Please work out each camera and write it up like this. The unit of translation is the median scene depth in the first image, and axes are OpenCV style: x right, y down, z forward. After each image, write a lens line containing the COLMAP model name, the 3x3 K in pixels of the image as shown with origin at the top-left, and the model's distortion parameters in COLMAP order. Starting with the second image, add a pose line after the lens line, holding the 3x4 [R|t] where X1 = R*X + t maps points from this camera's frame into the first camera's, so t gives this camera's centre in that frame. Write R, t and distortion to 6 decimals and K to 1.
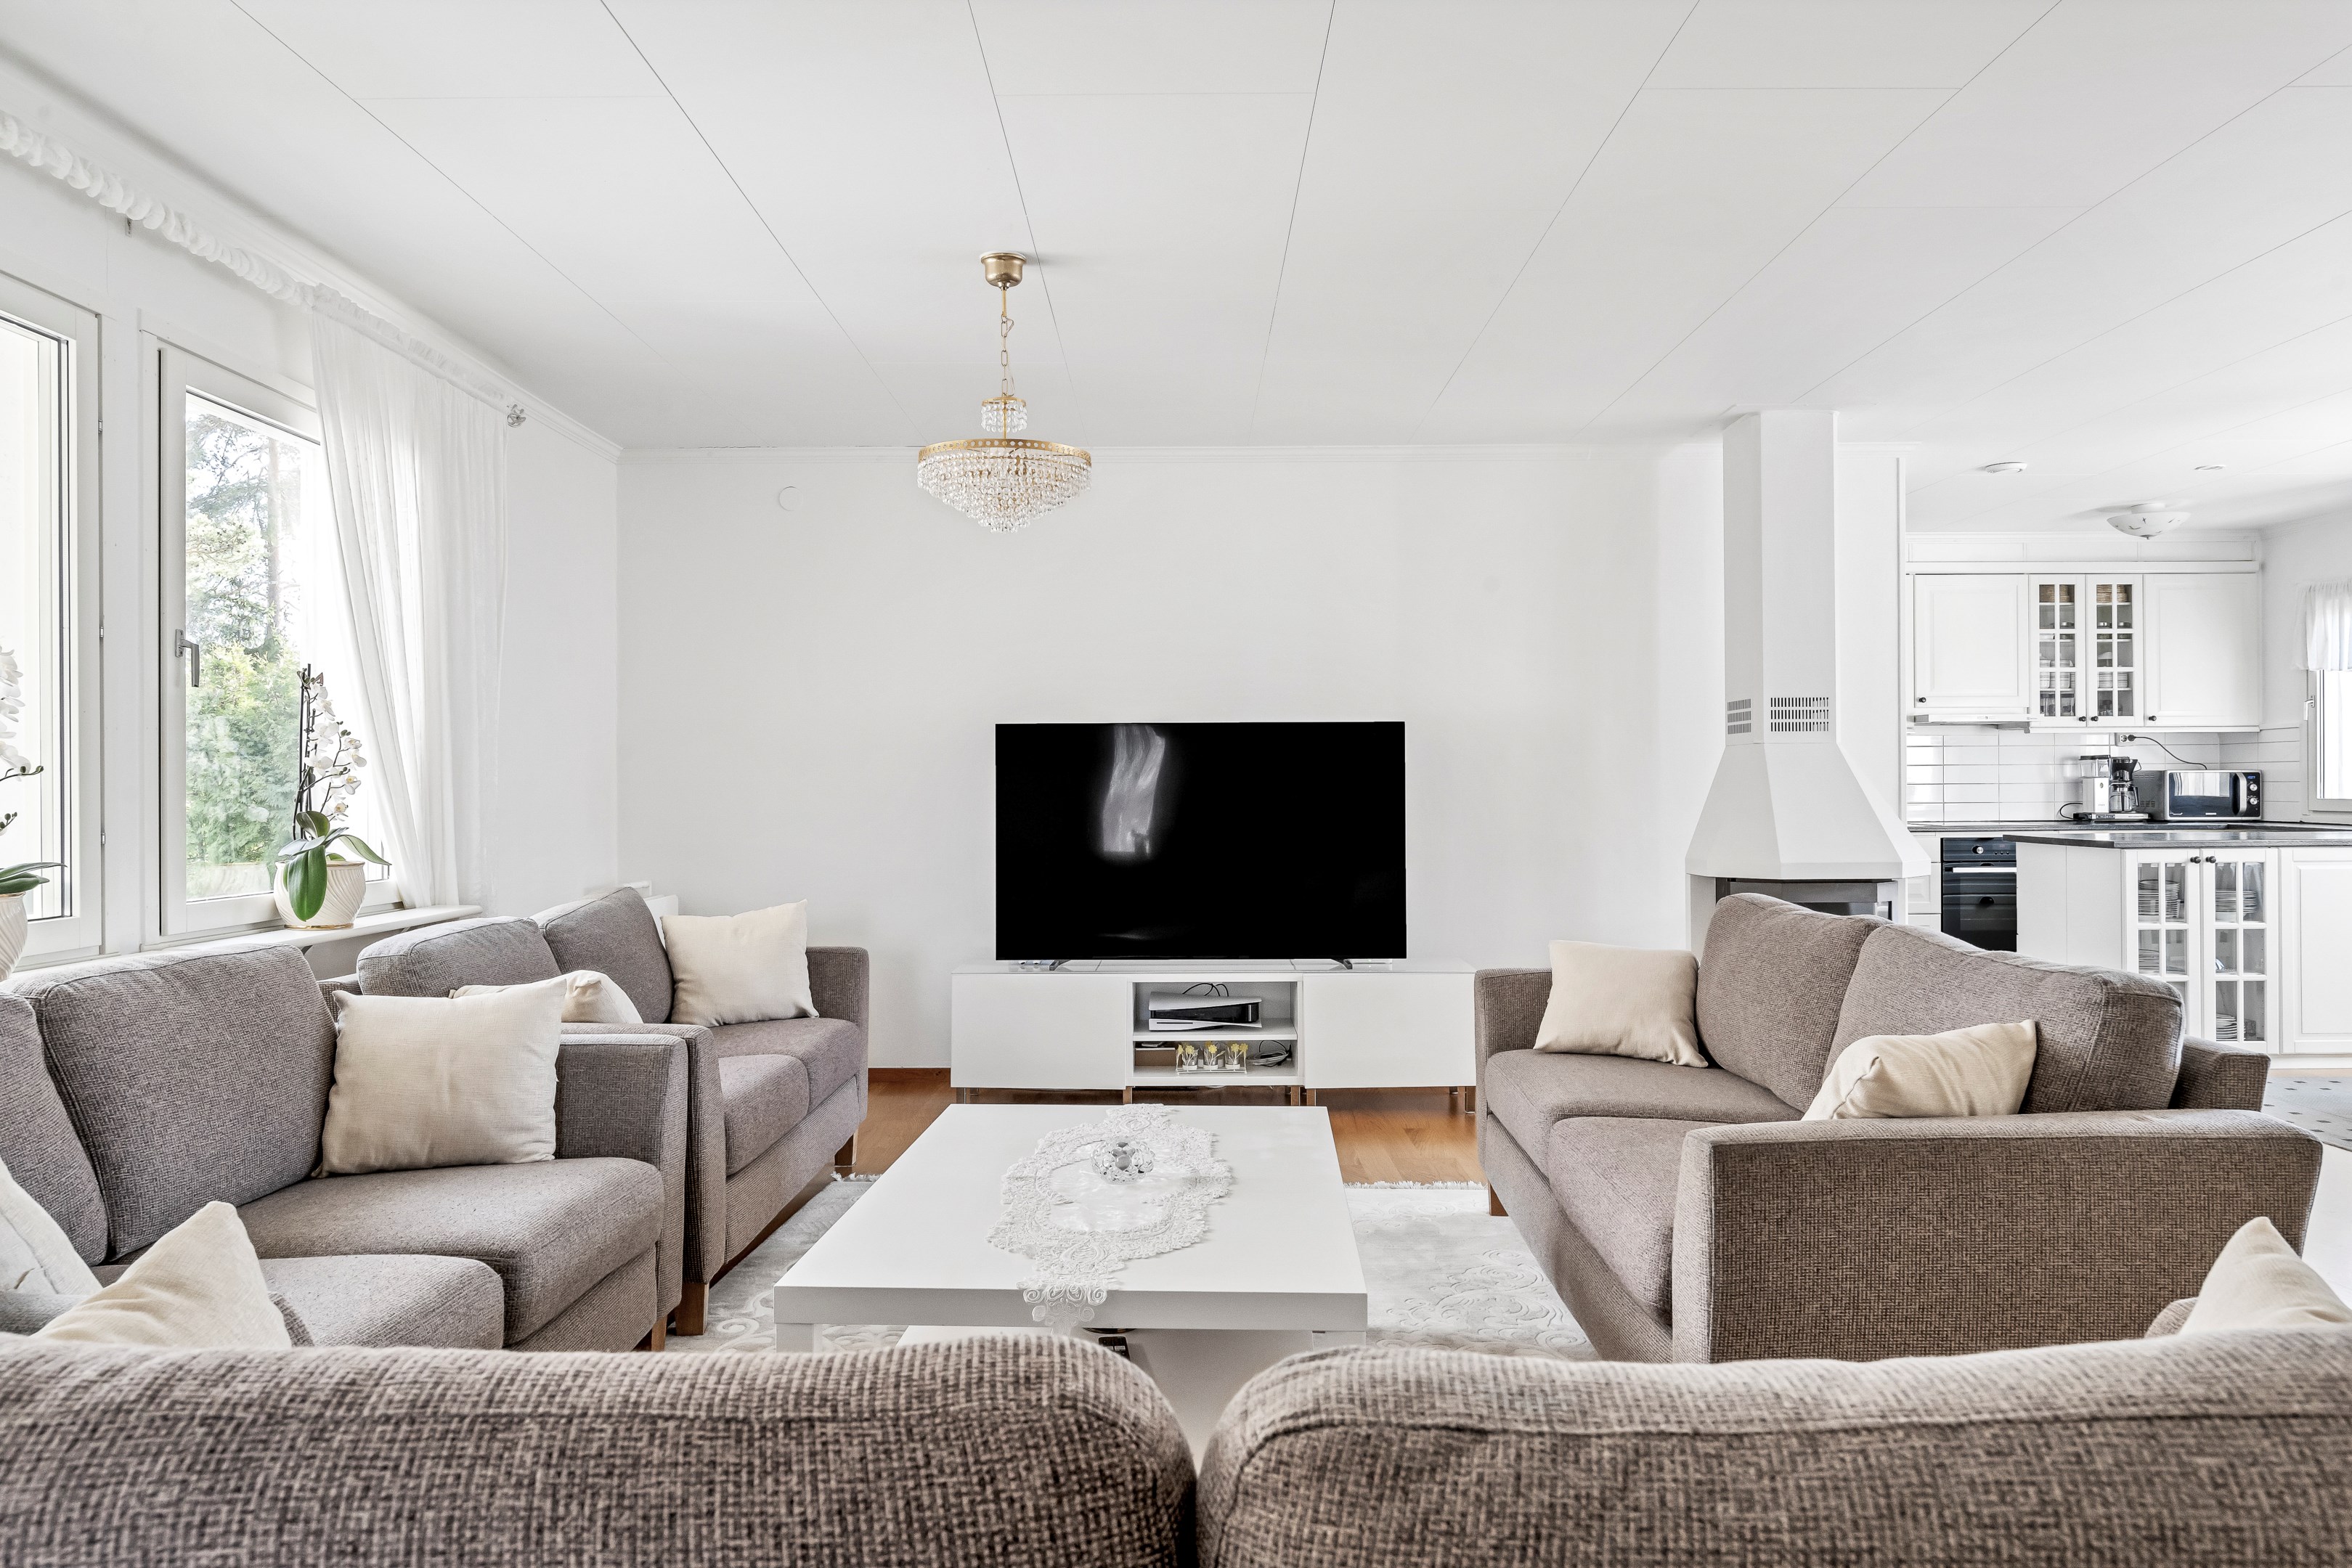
lens RADIAL K [[1571.0, 0, 1154.2], [0, 1571.0, 782.9], [0, 0, 1]] dist [-0.005425, -0.001469]
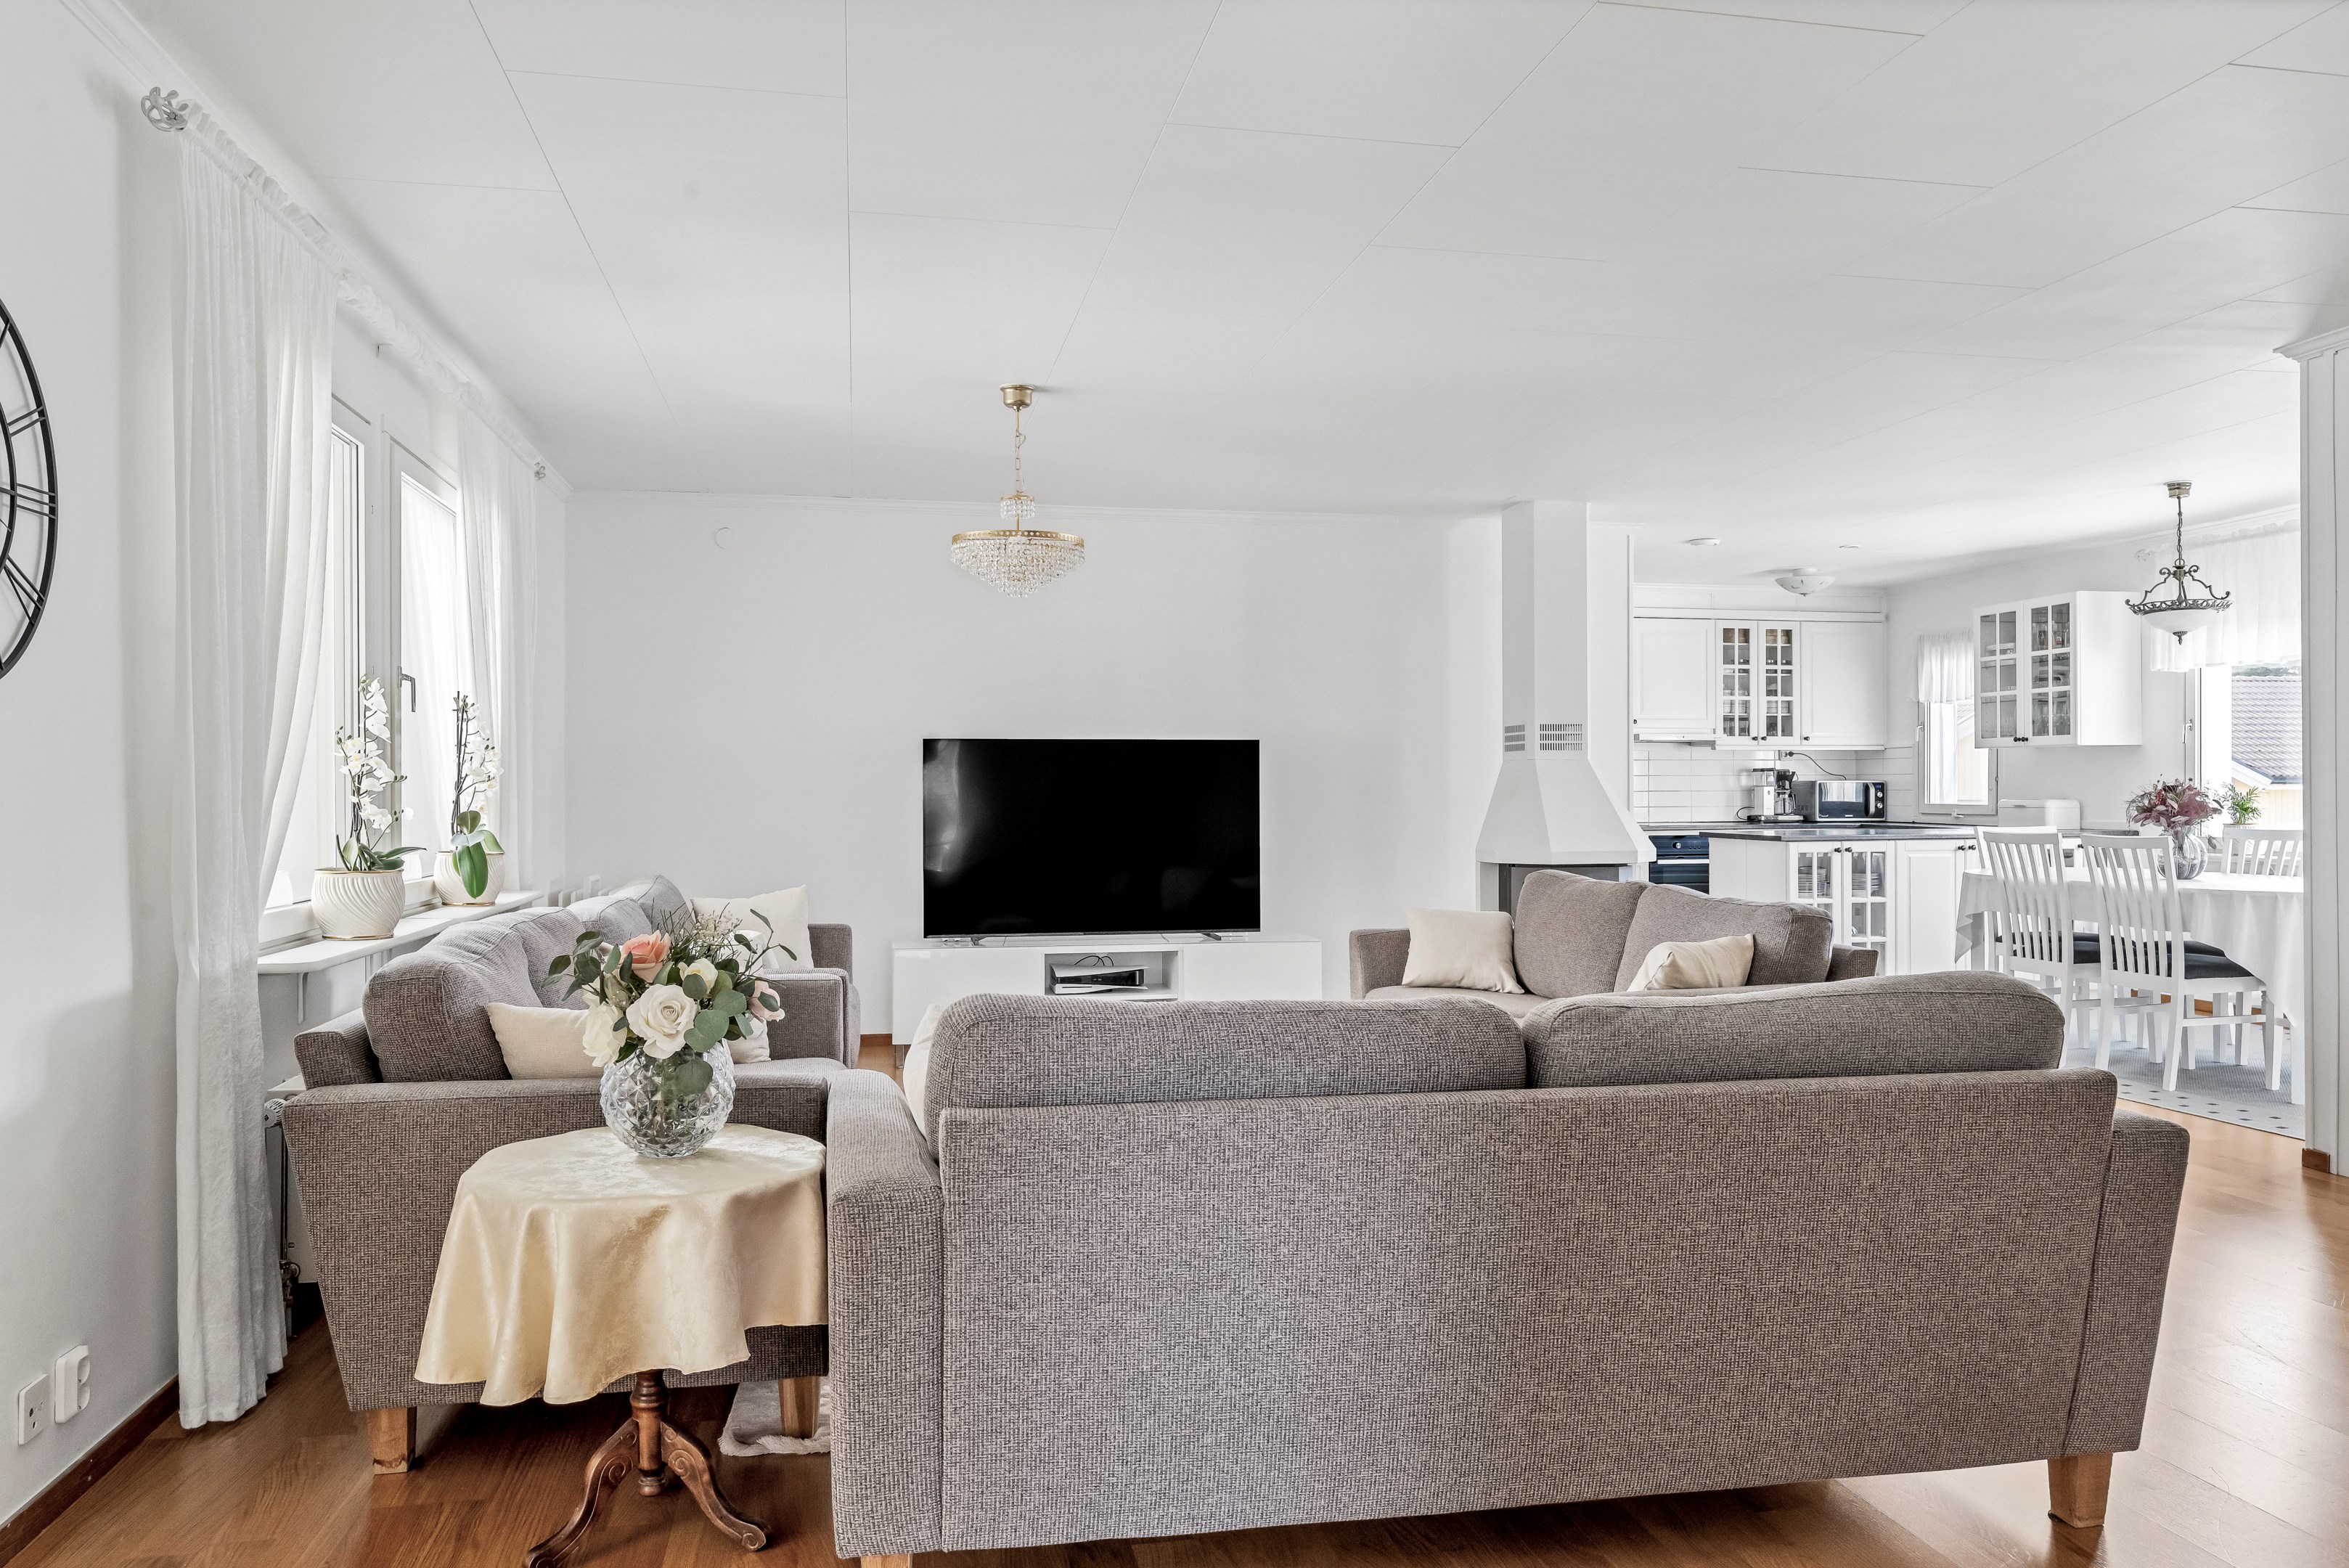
lens RADIAL K [[1569.2, 0, 1186.5], [0, 1569.2, 793.7], [0, 0, 1]] dist [-0.005425, -0.001469]
pose [[0.981396, 0.002729, 0.191974, -0.119556], [-0.003535, 0.999986, 0.003858, -0.001026], [-0.191960, -0.004464, 0.981393, -0.178199]]
